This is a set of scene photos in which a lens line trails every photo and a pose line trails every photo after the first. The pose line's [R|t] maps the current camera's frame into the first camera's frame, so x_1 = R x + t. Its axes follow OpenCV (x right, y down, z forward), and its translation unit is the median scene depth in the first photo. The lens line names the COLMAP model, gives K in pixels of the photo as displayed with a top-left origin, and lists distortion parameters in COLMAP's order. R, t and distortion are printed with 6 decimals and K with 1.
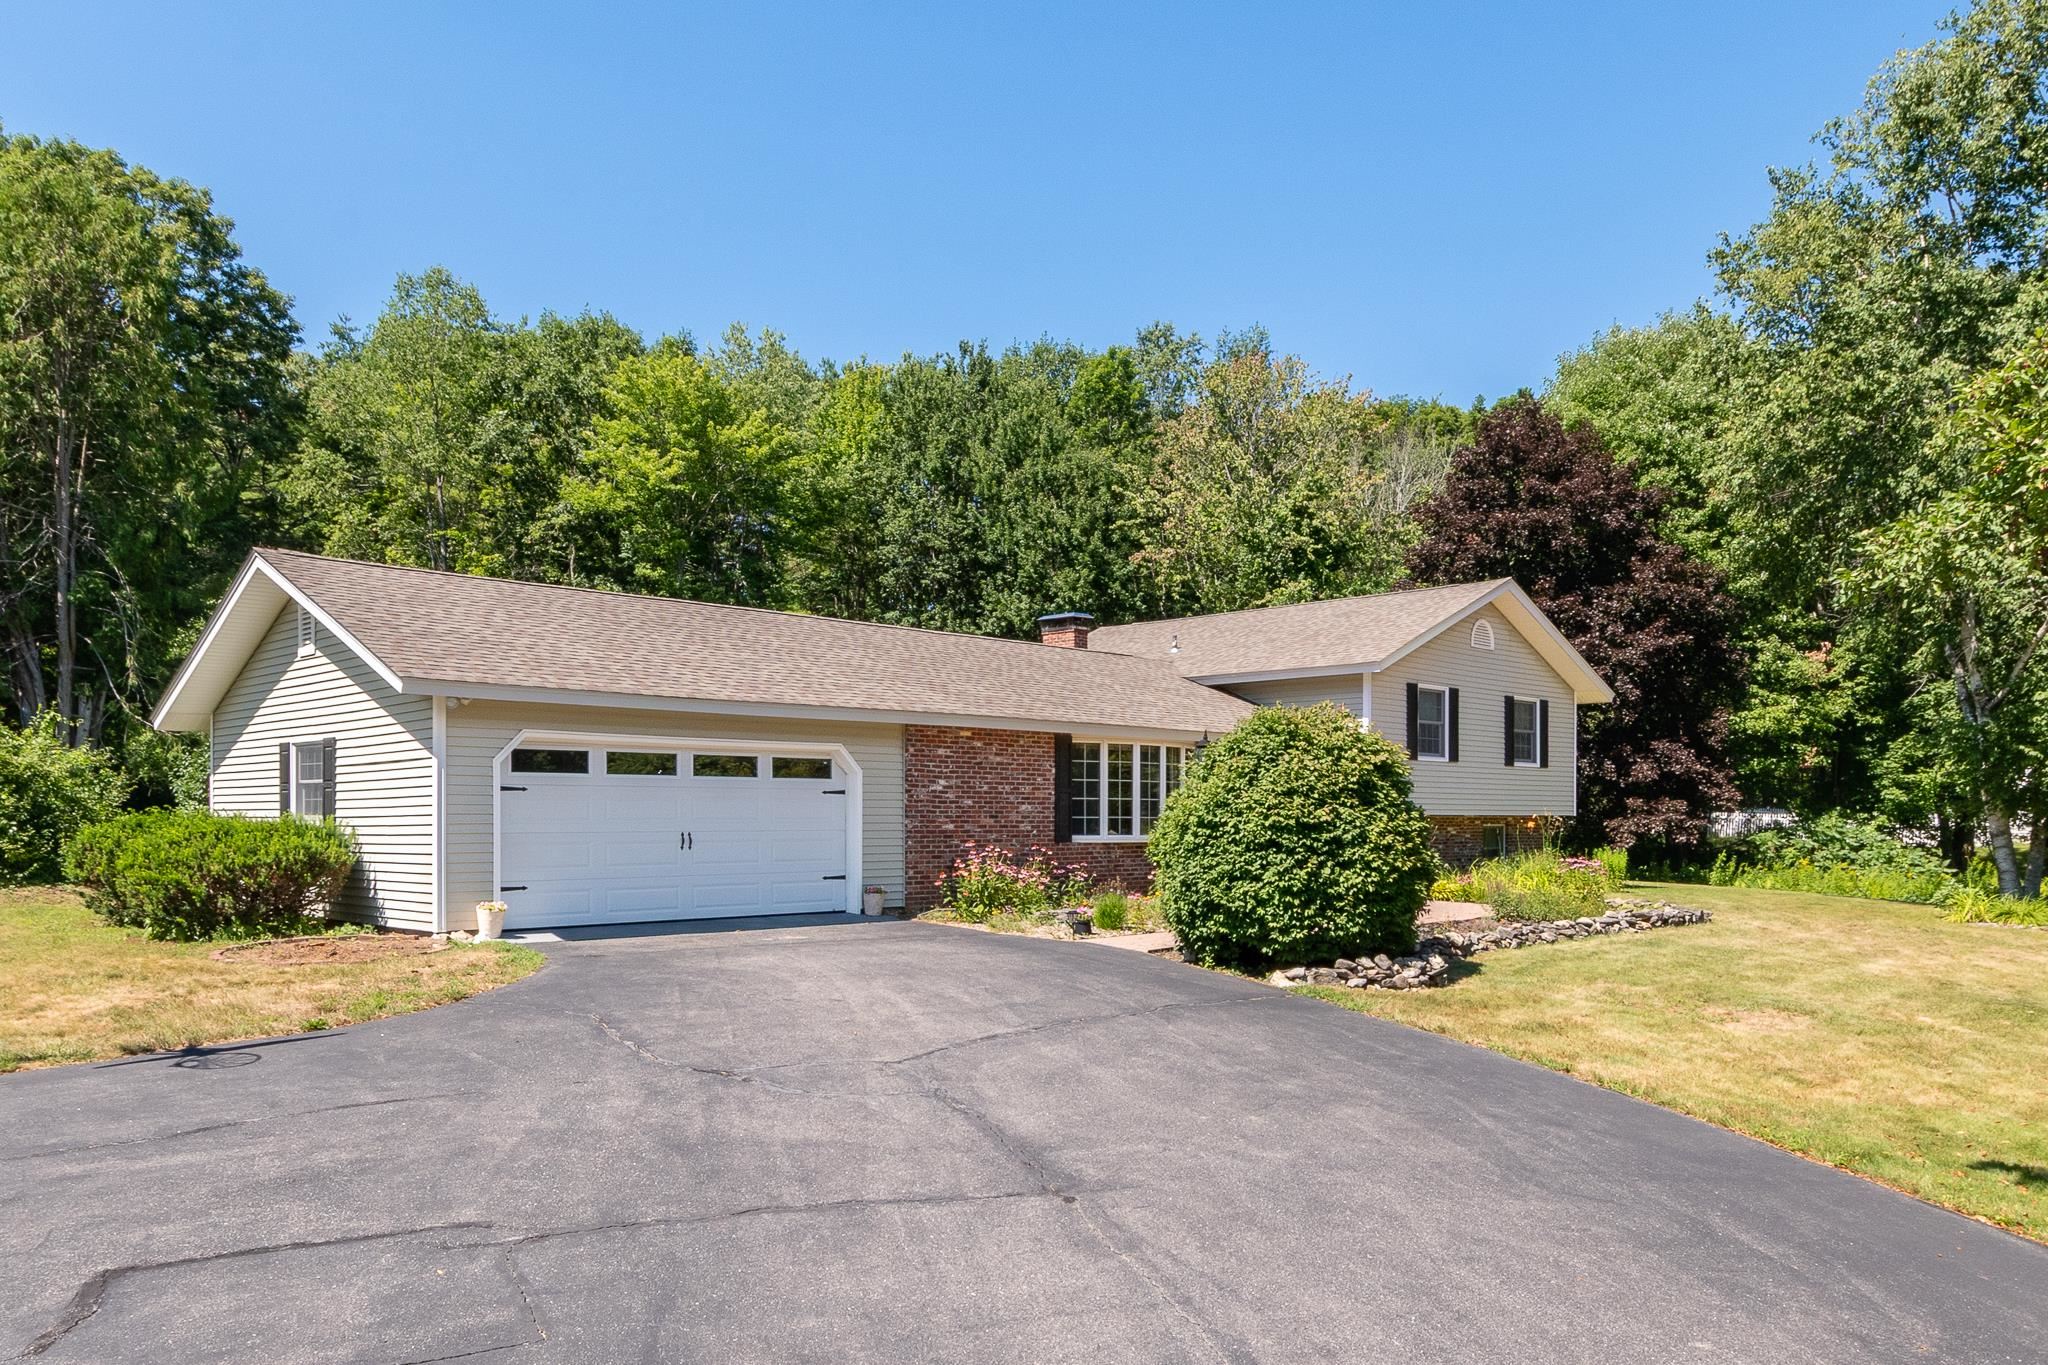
lens RADIAL K [[1488.3, 0, 1028.2], [0, 1488.3, 822.0], [0, 0, 1]] dist [0.002977, -0.000929]
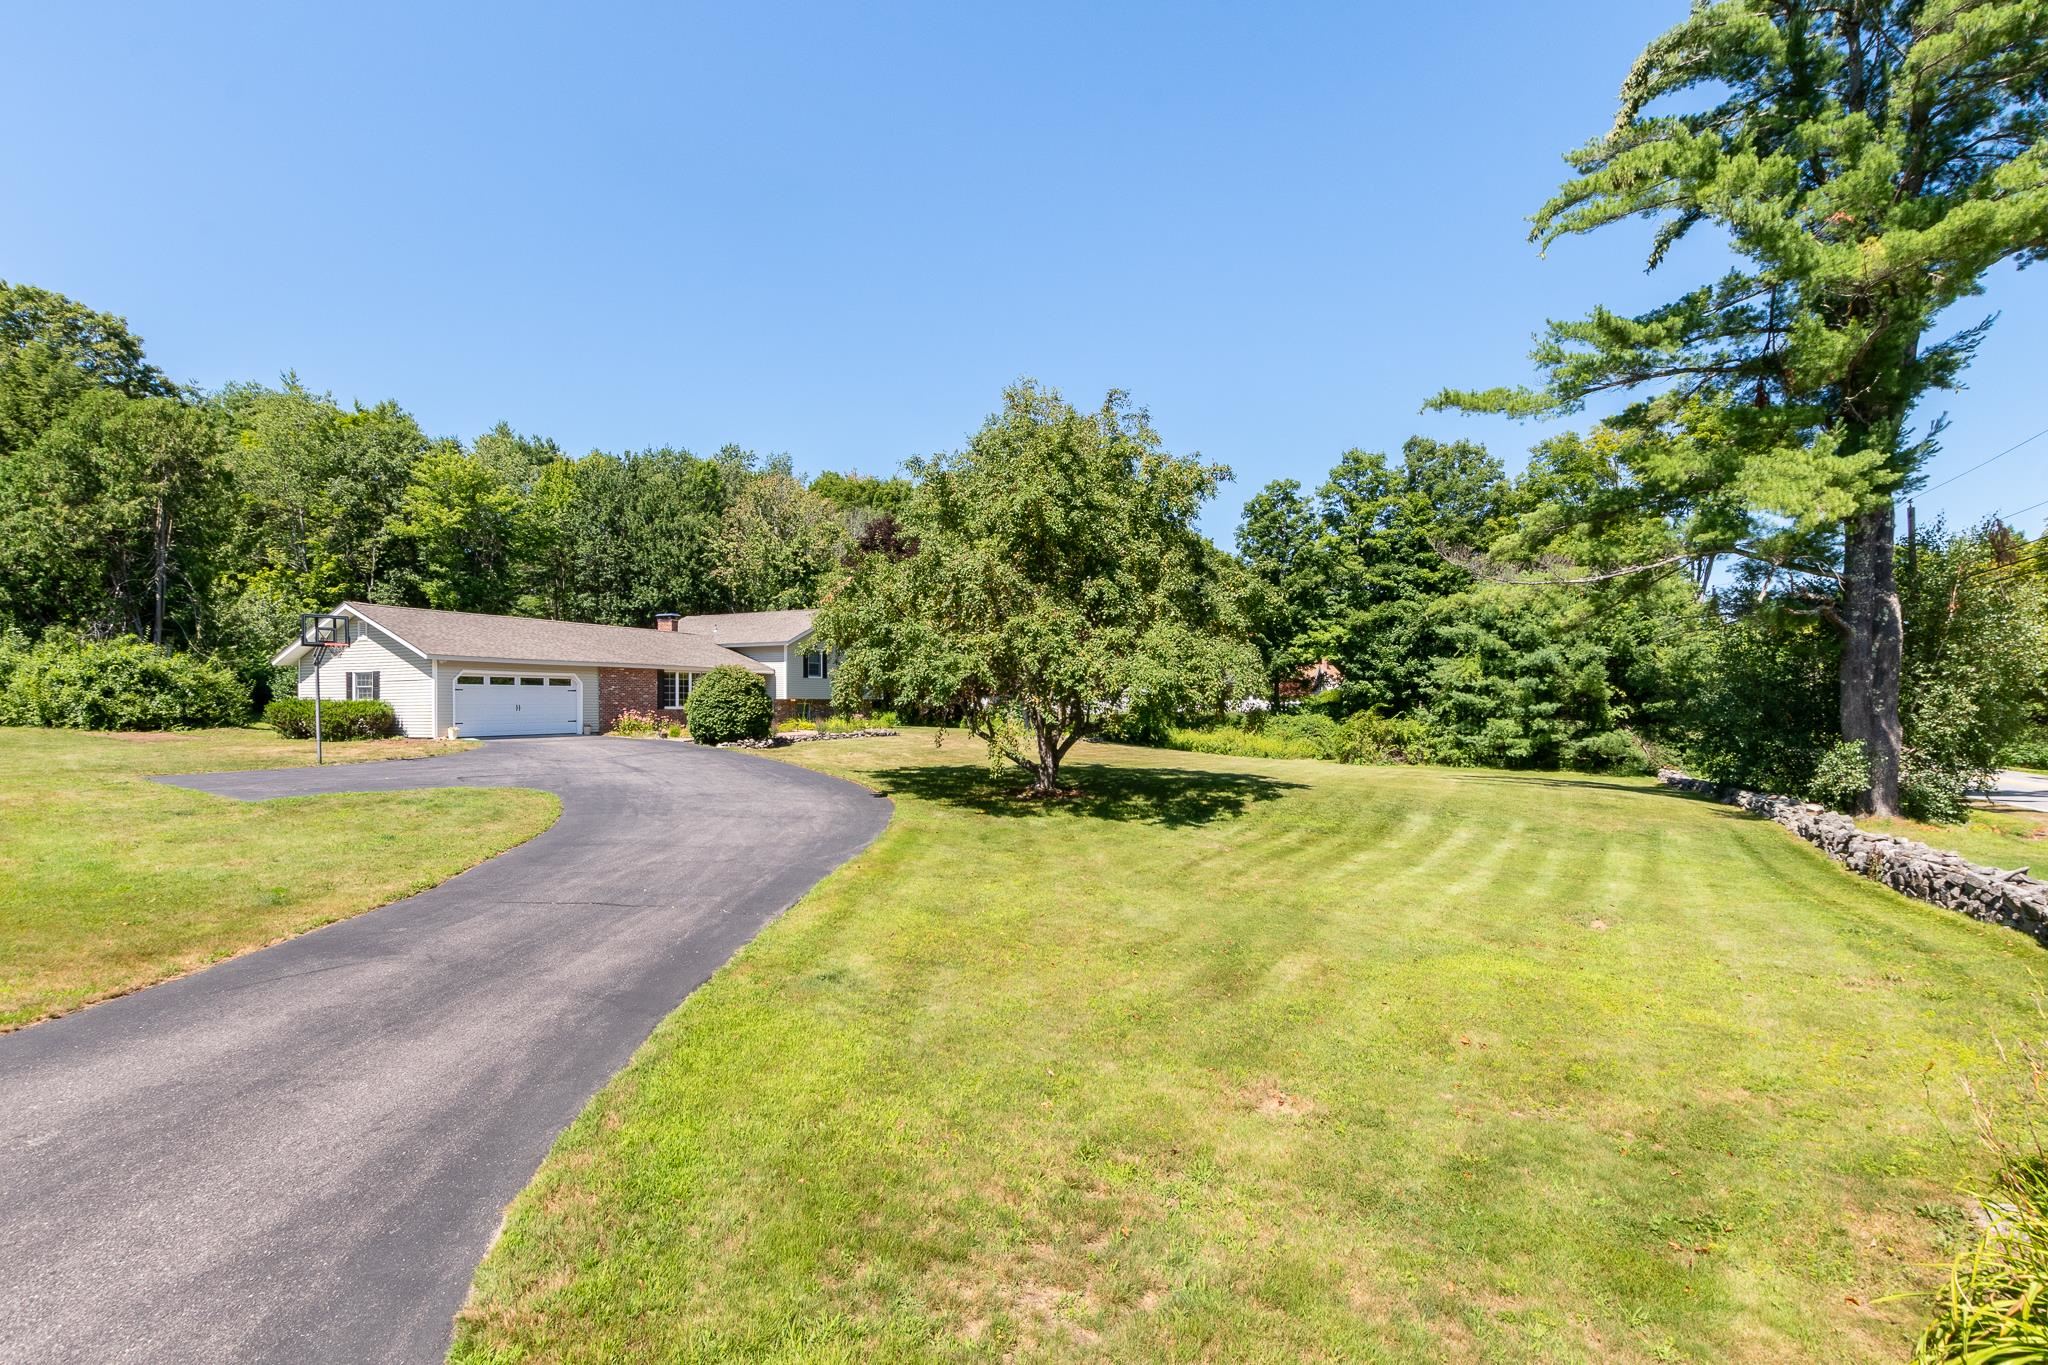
lens RADIAL K [[962.4, 0, 998.6], [0, 962.4, 705.5], [0, 0, 1]] dist [-0.000513, -0.000672]
pose [[0.946669, -0.004237, 0.322180, 0.030257], [0.004677, 0.999989, -0.000591, 0.008348], [-0.322174, 0.002066, 0.946678, -0.631305]]
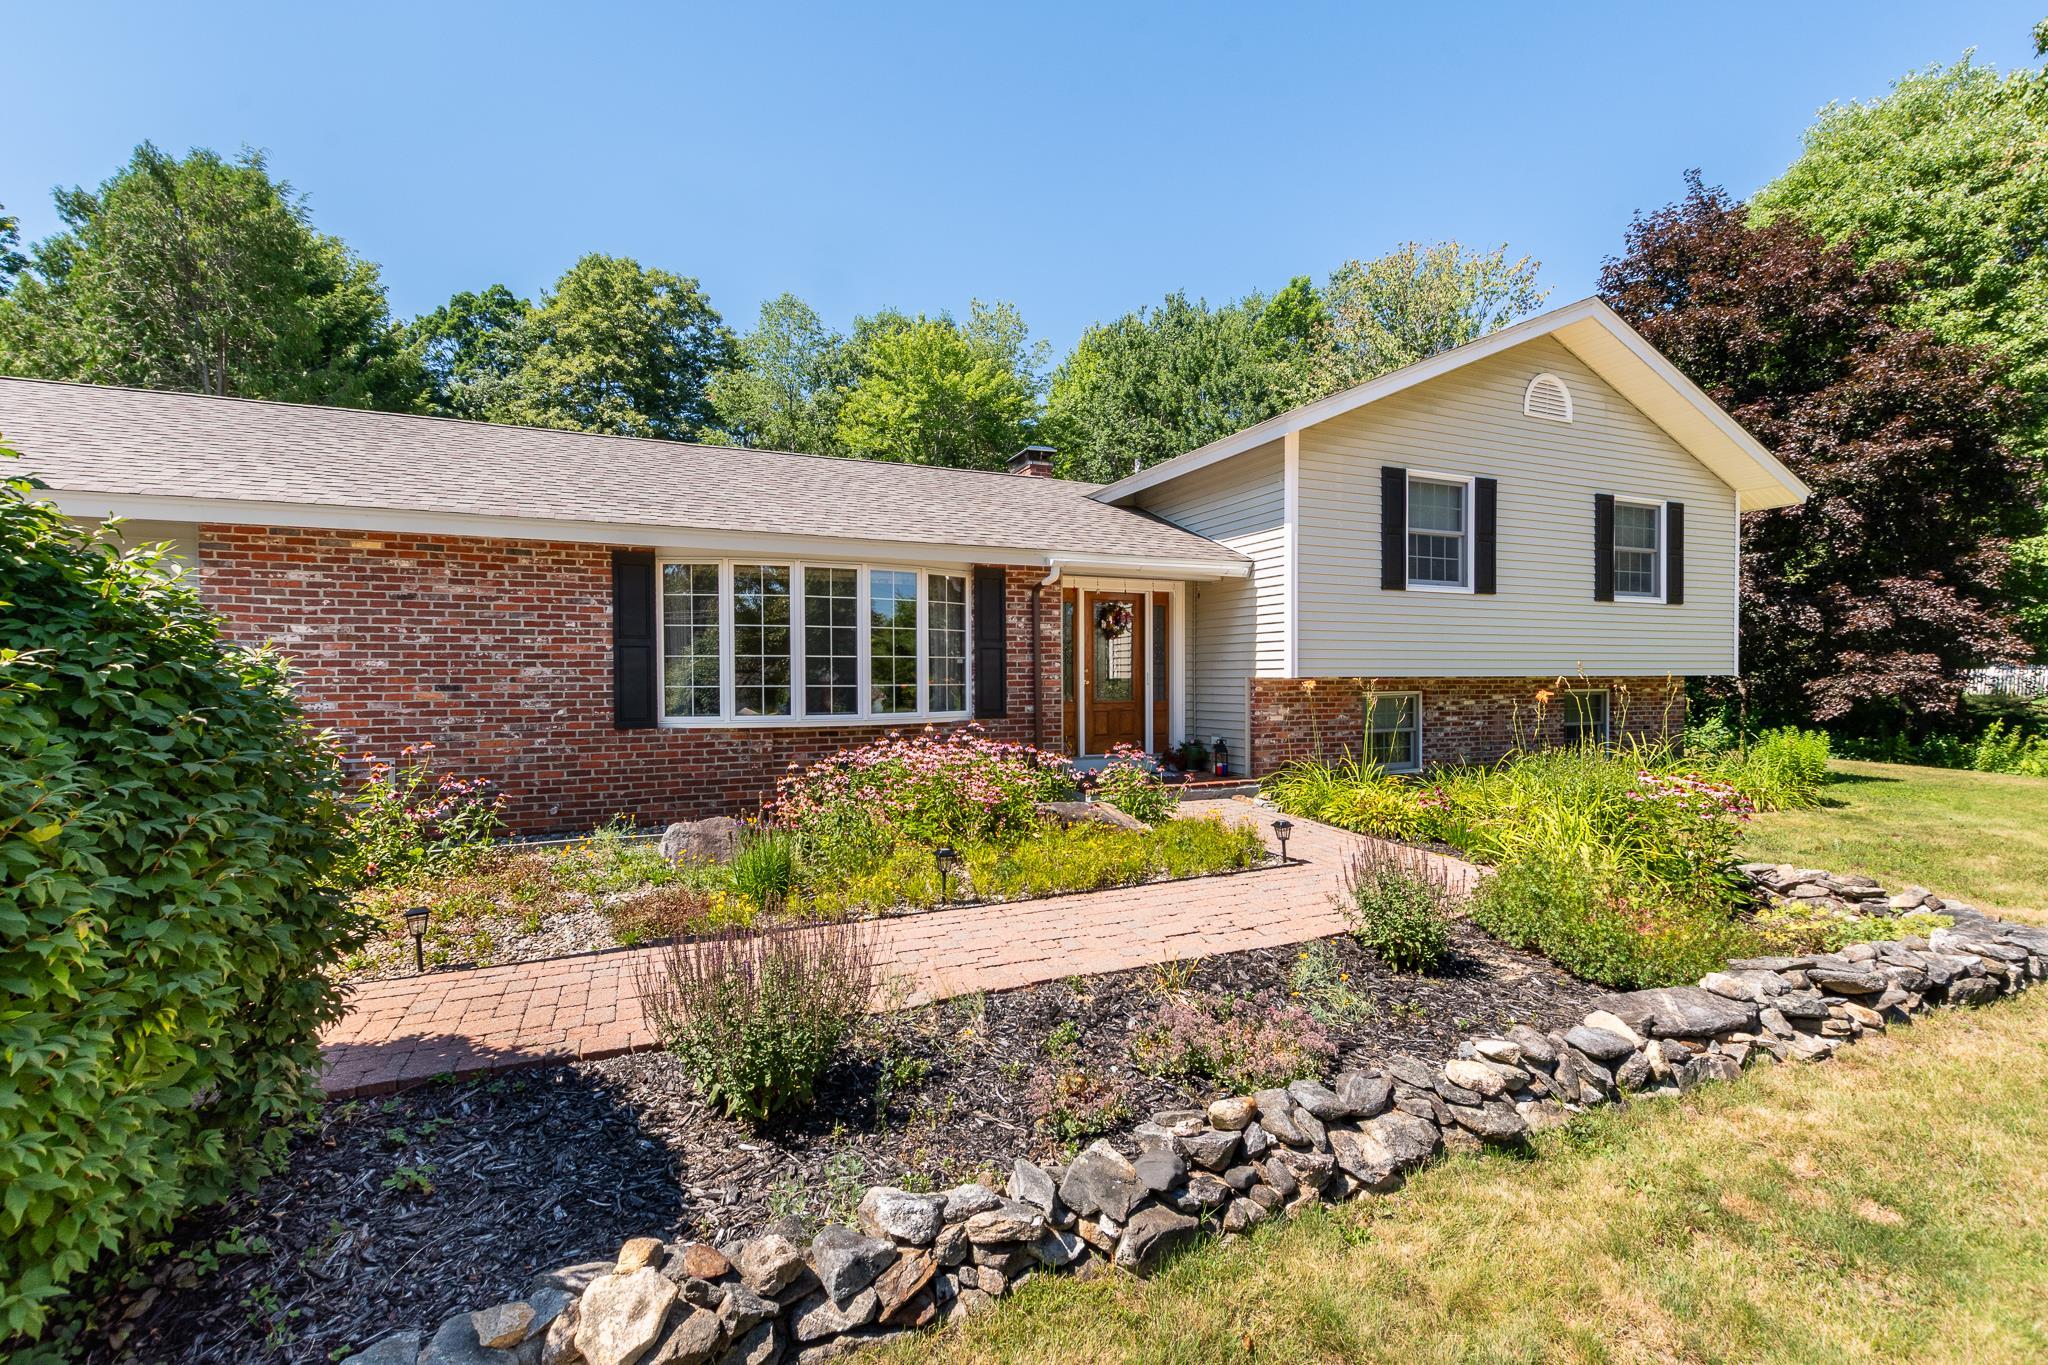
lens RADIAL K [[889.5, 0, 1024.0], [0, 889.5, 682.5], [0, 0, 1]] dist [0.002925, 0.000334]
pose [[0.932667, -0.003086, -0.360725, 0.221256], [0.004098, 0.999990, 0.002039, -0.003801], [0.360715, -0.003380, 0.932670, 0.529464]]
